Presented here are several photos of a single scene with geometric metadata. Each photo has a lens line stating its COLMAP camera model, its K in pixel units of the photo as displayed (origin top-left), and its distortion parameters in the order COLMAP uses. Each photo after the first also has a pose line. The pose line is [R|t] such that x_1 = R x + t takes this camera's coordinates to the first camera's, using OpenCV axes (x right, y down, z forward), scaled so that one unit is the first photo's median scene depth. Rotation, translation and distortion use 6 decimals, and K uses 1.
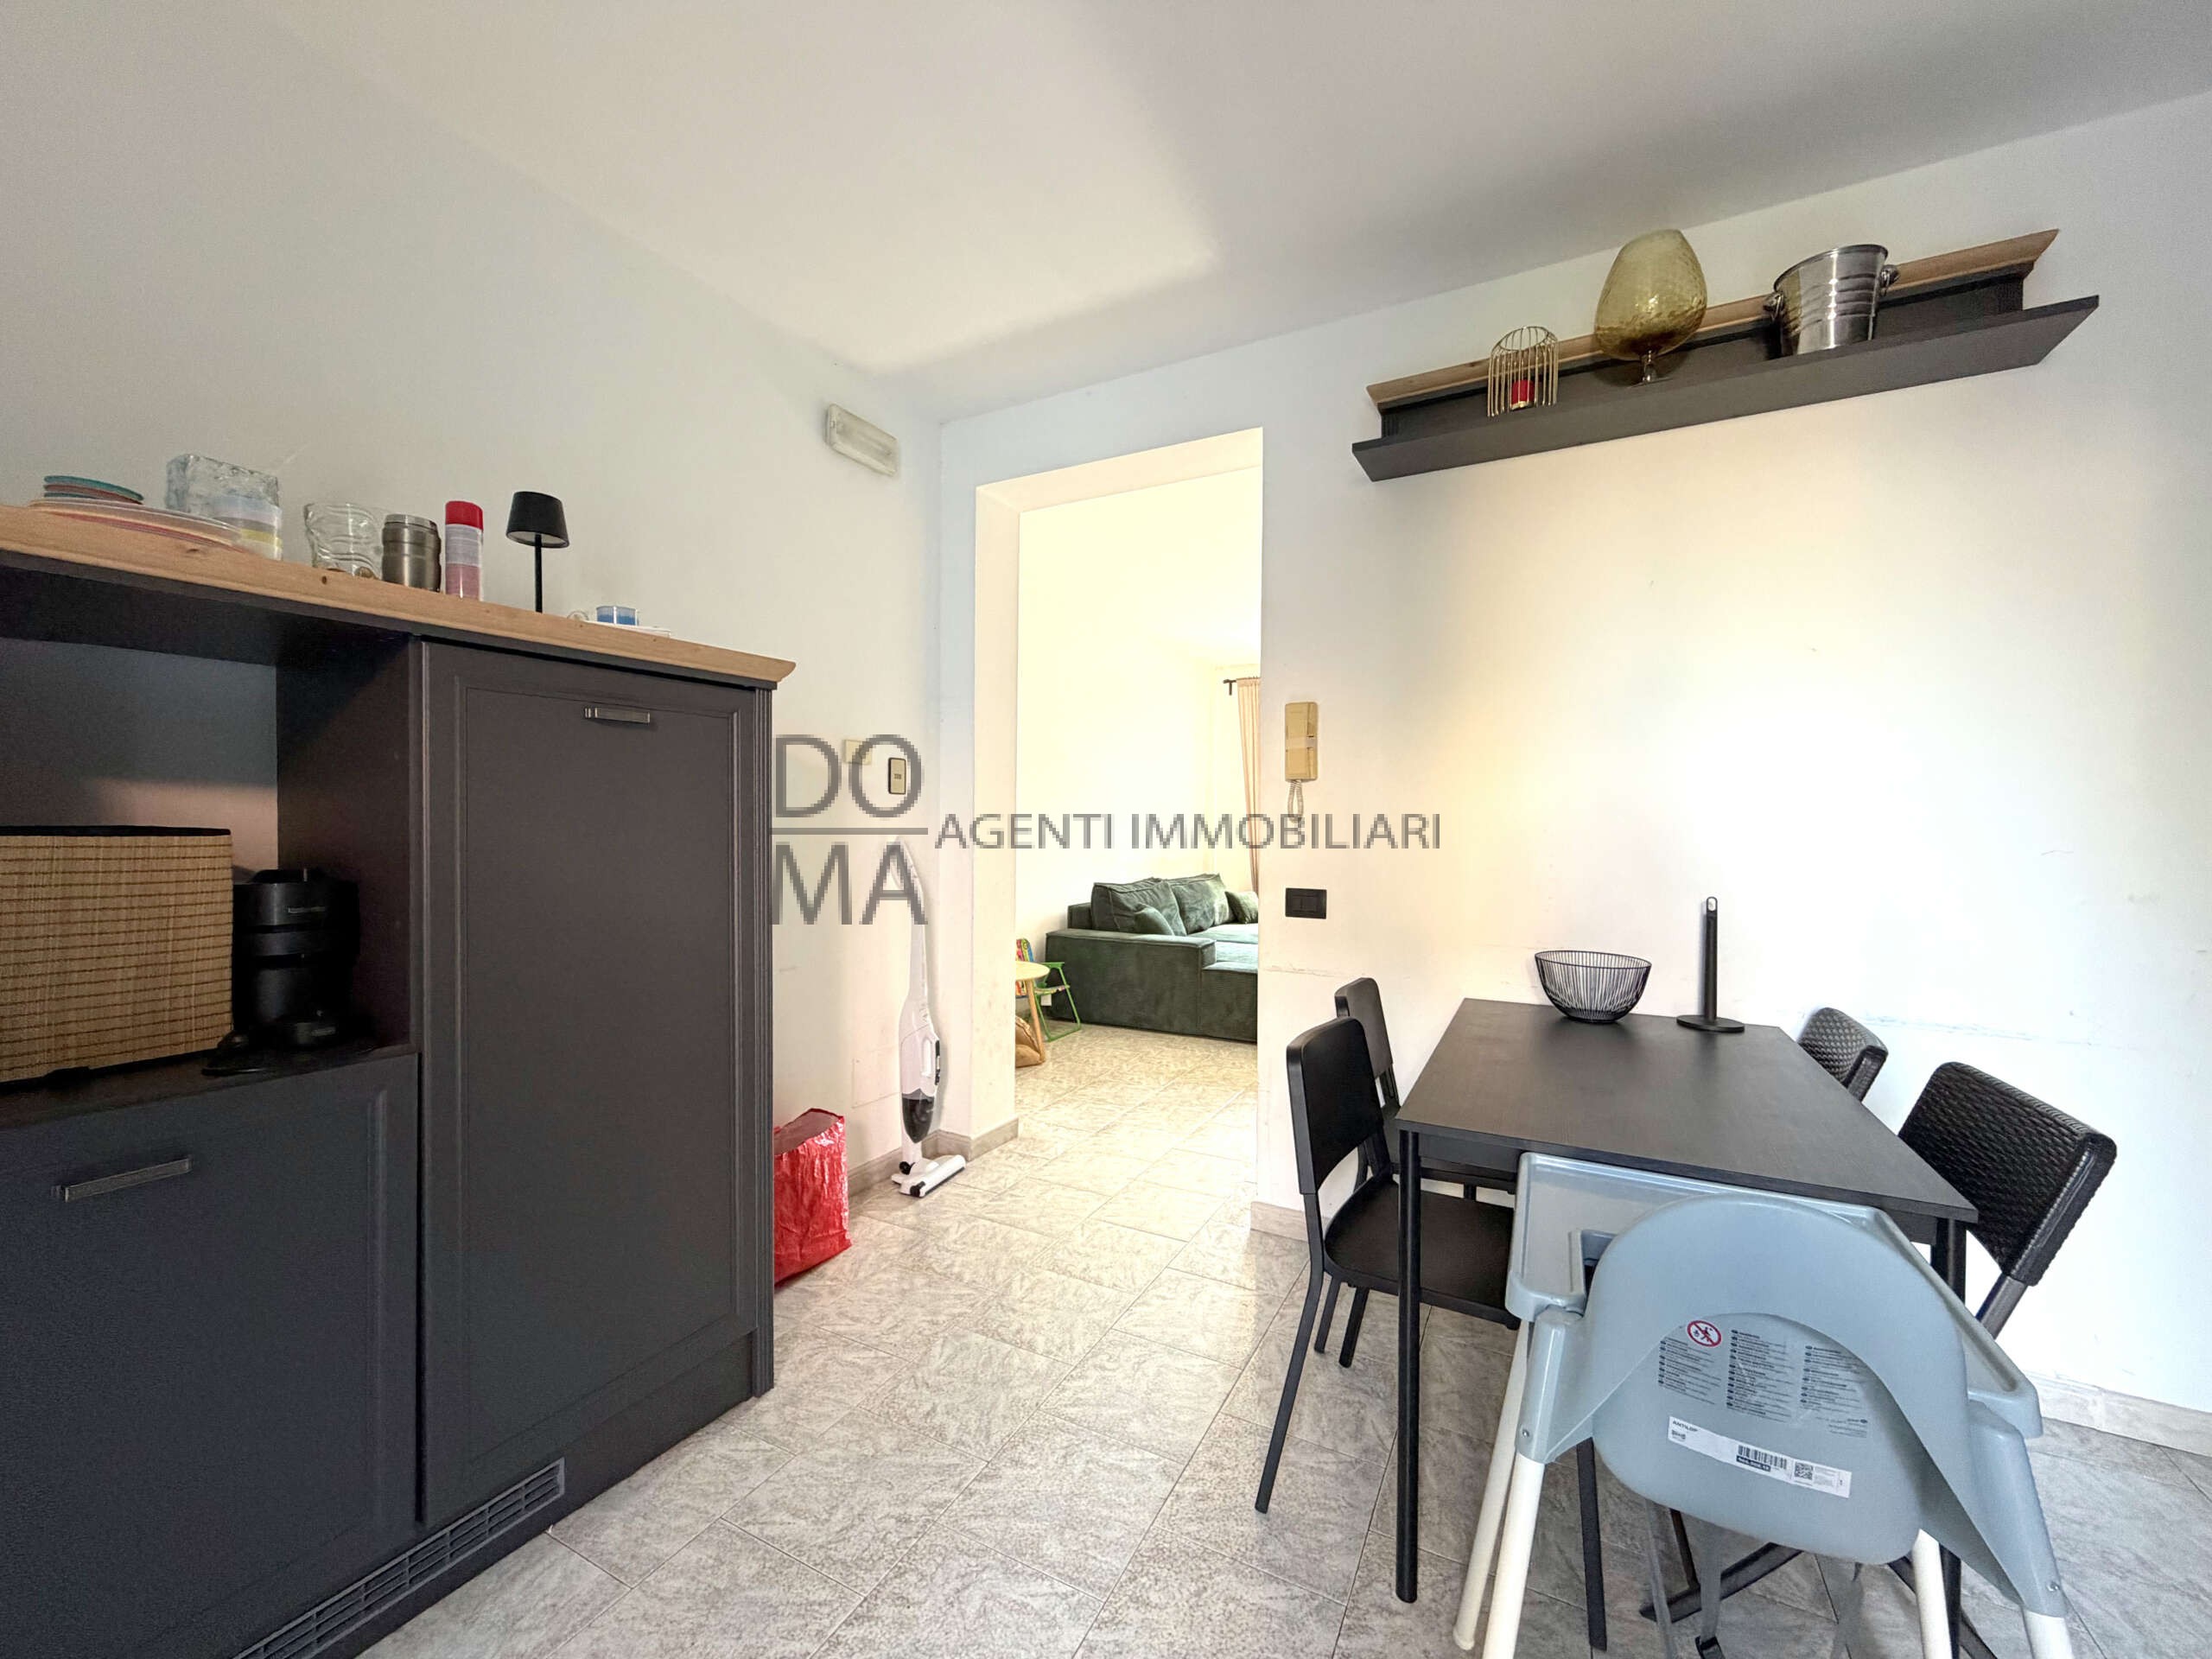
lens RADIAL K [[880.2, 0, 1094.8], [0, 880.2, 830.4], [0, 0, 1]] dist [-0.000337, 0.000239]
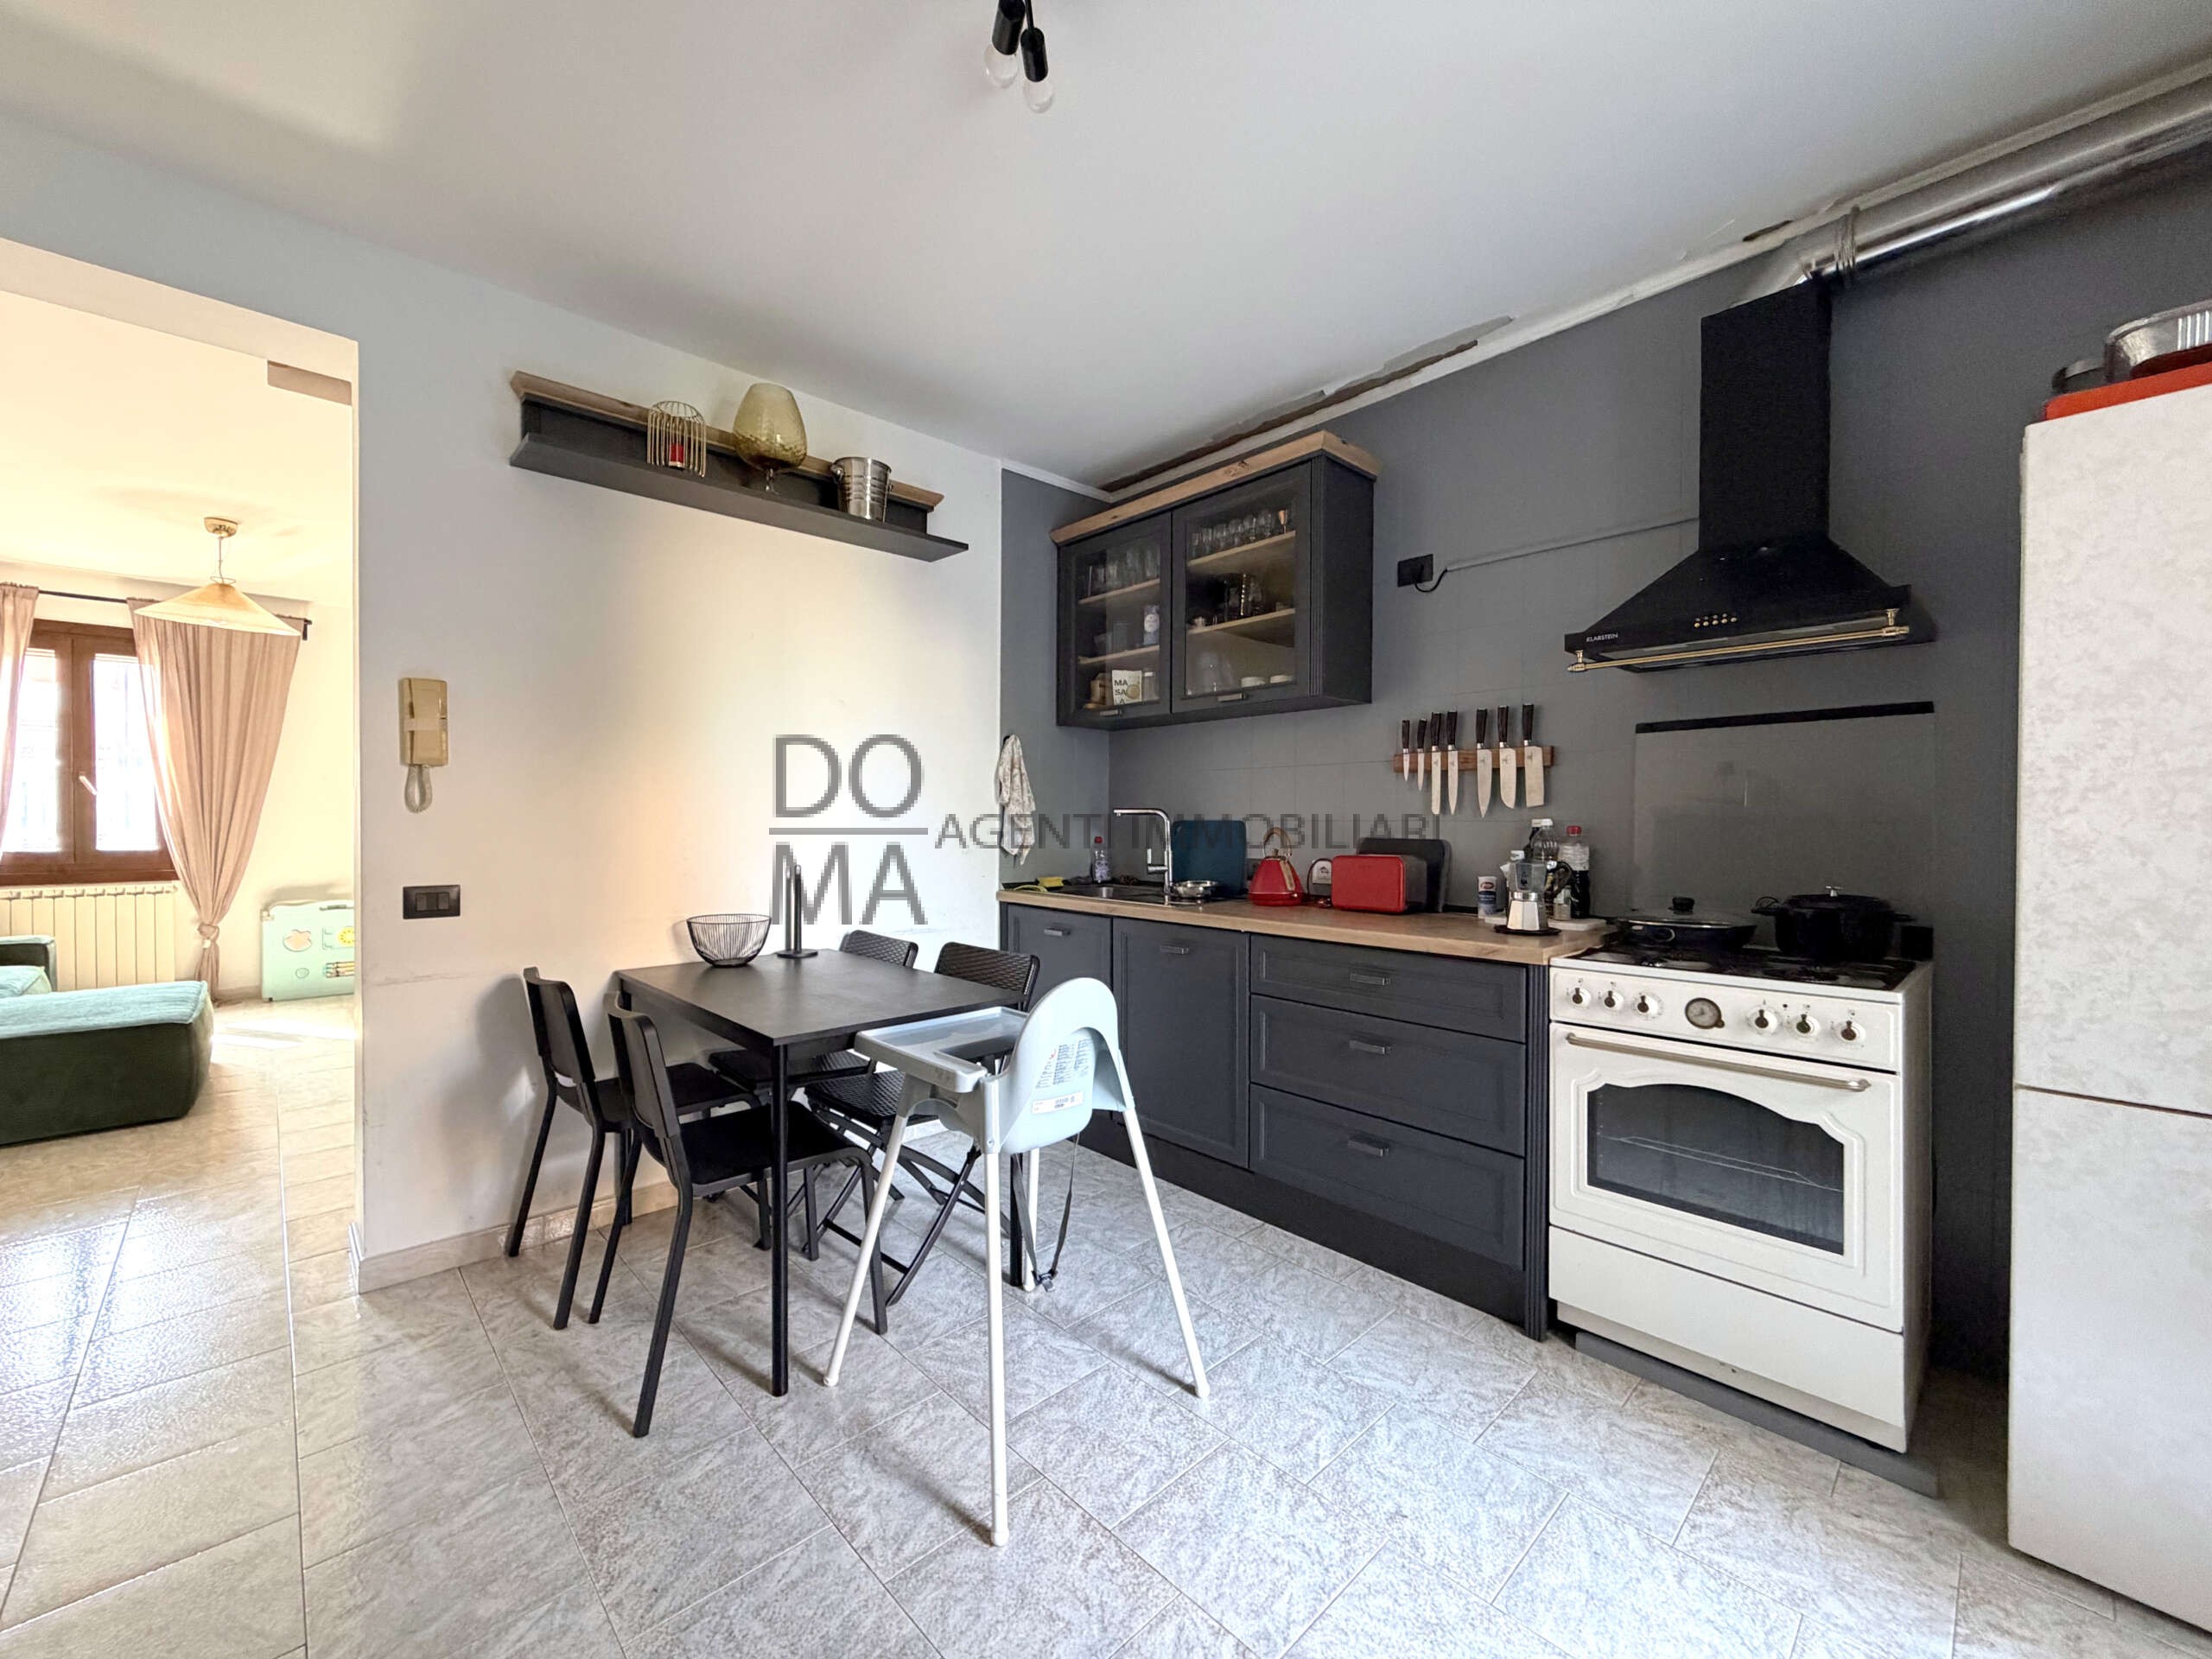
lens RADIAL K [[887.0, 0, 1090.3], [0, 887.0, 830.8], [0, 0, 1]] dist [0.001744, -0.000029]
pose [[0.322818, -0.018755, 0.946275, -0.441849], [0.005597, 0.999824, 0.017907, -0.002104], [-0.946445, -0.000485, 0.322866, 0.071202]]
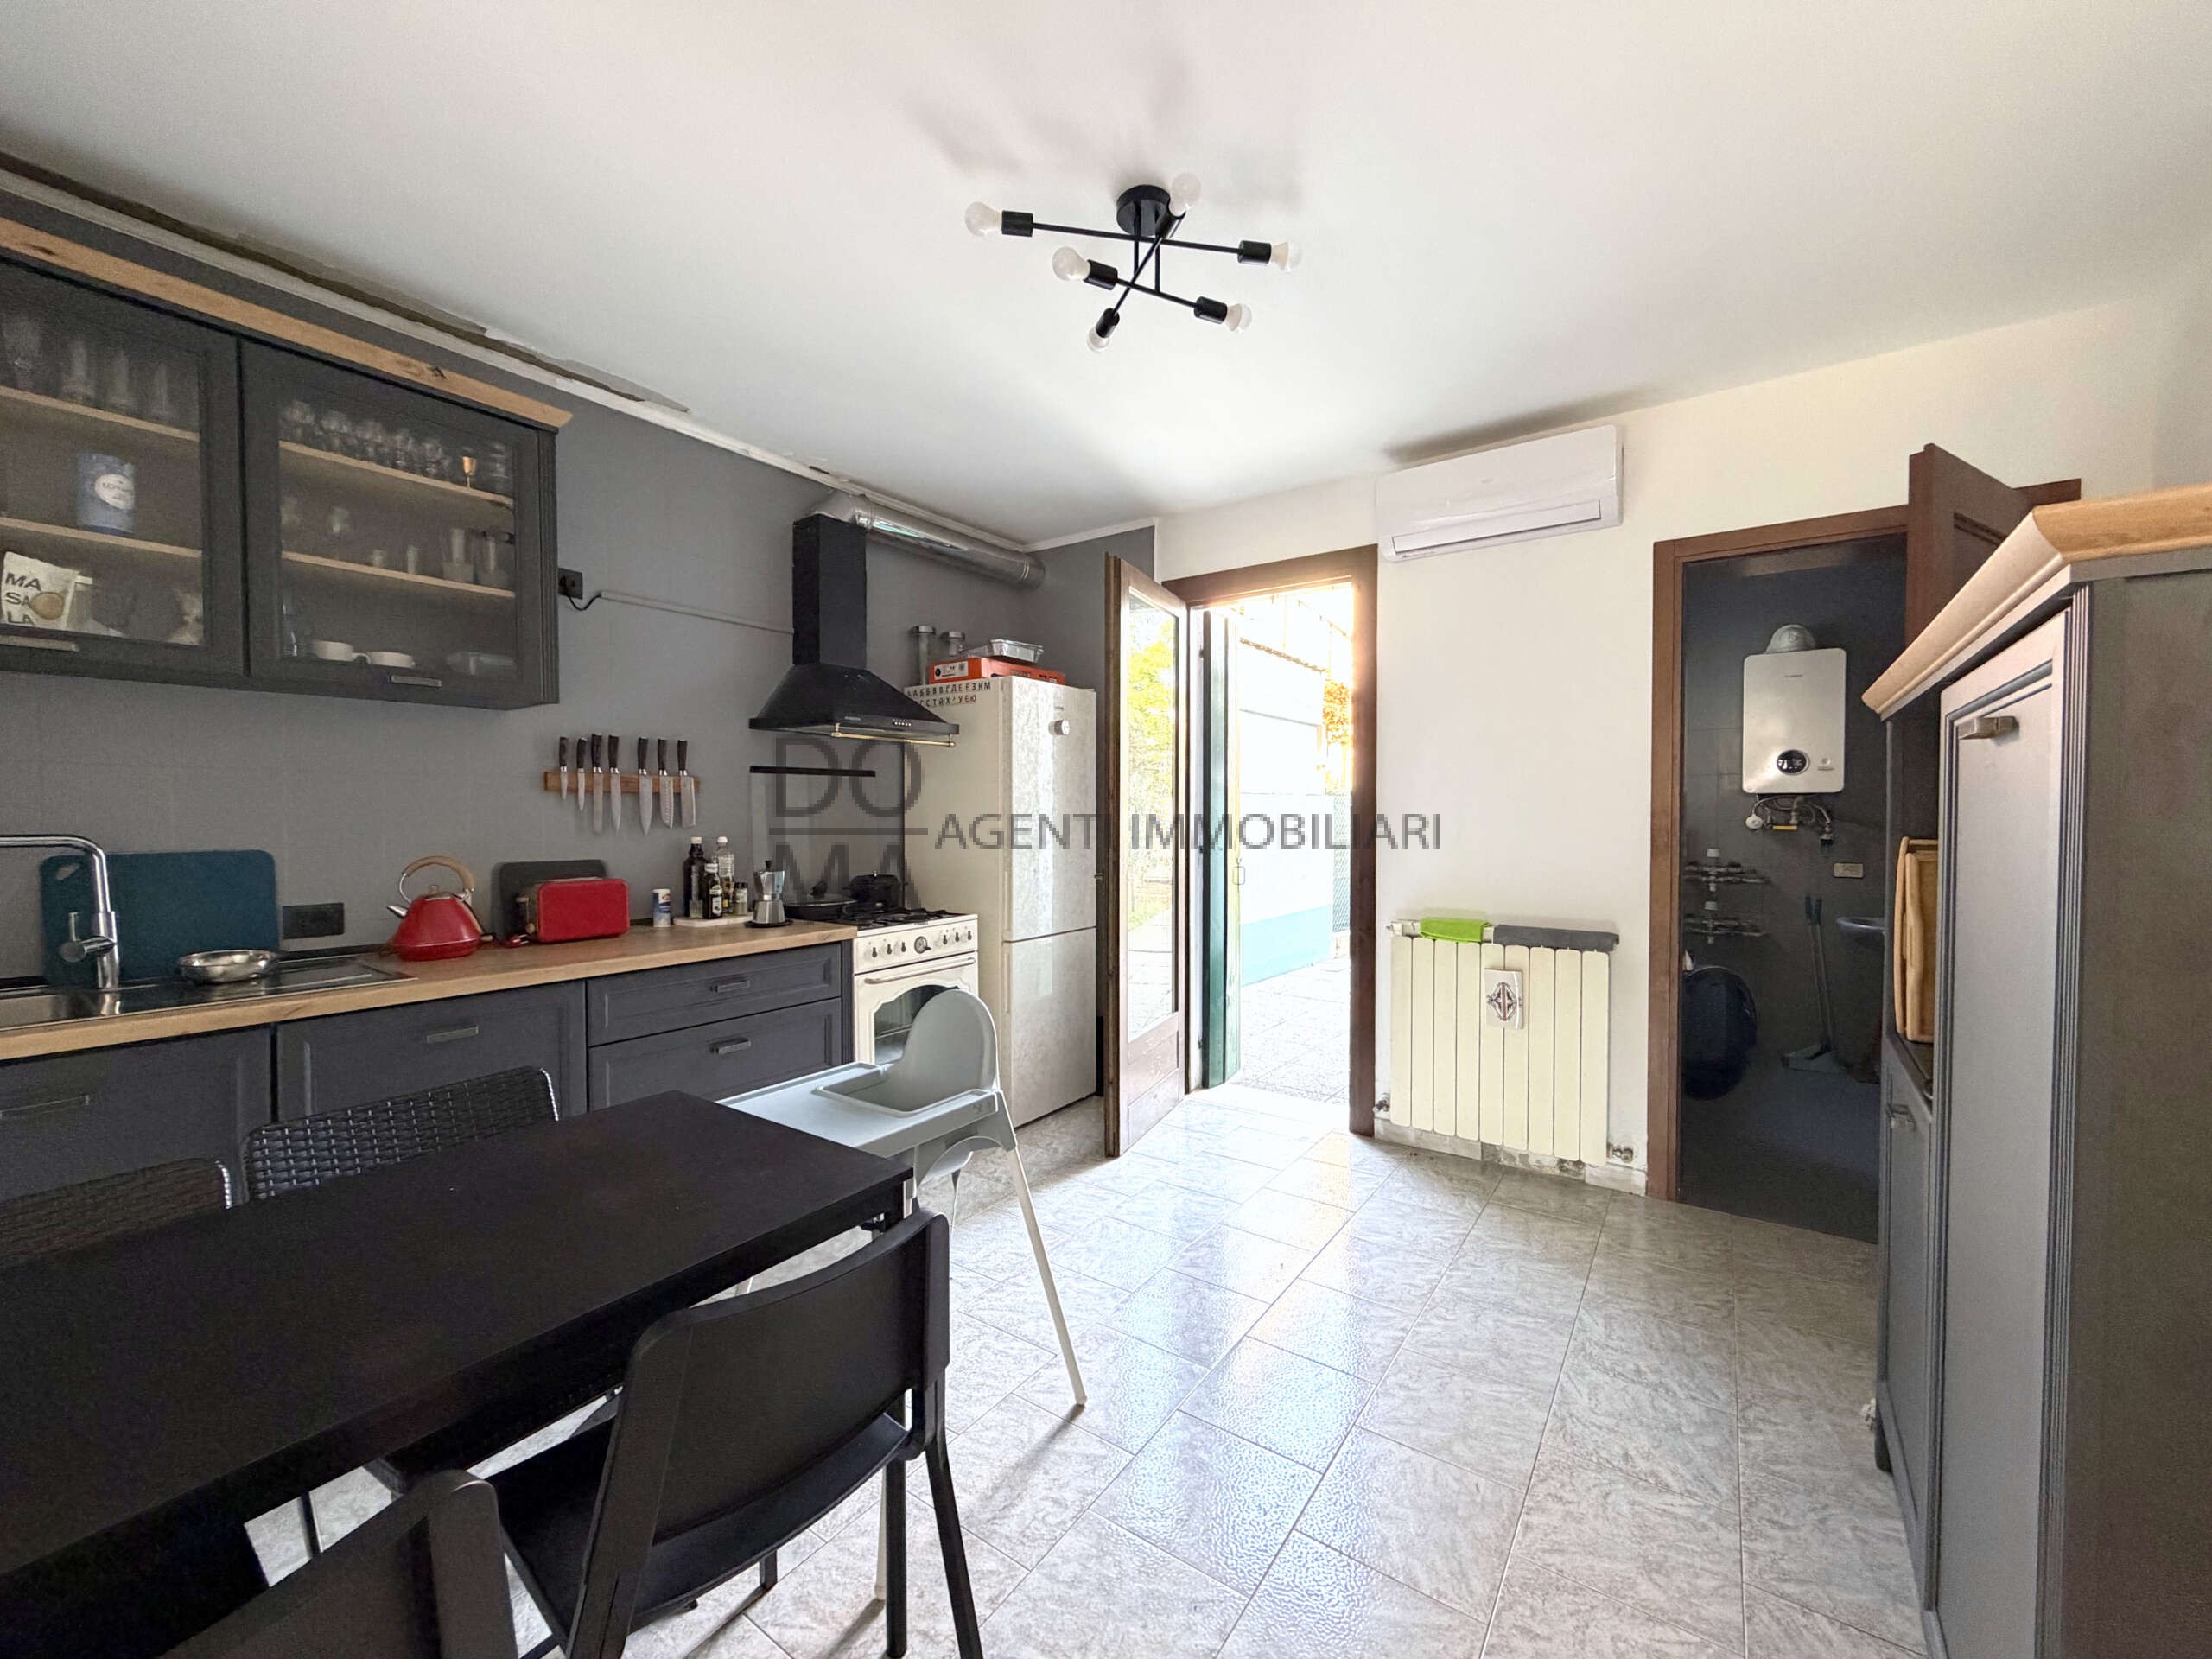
lens RADIAL K [[884.6, 0, 1108.1], [0, 884.6, 836.9], [0, 0, 1]] dist [-0.000213, -0.000068]
pose [[-0.993305, -0.006724, 0.115323, 0.007019], [-0.003010, 0.999472, 0.032355, -0.038202], [-0.115479, 0.031791, -0.992801, 1.127479]]
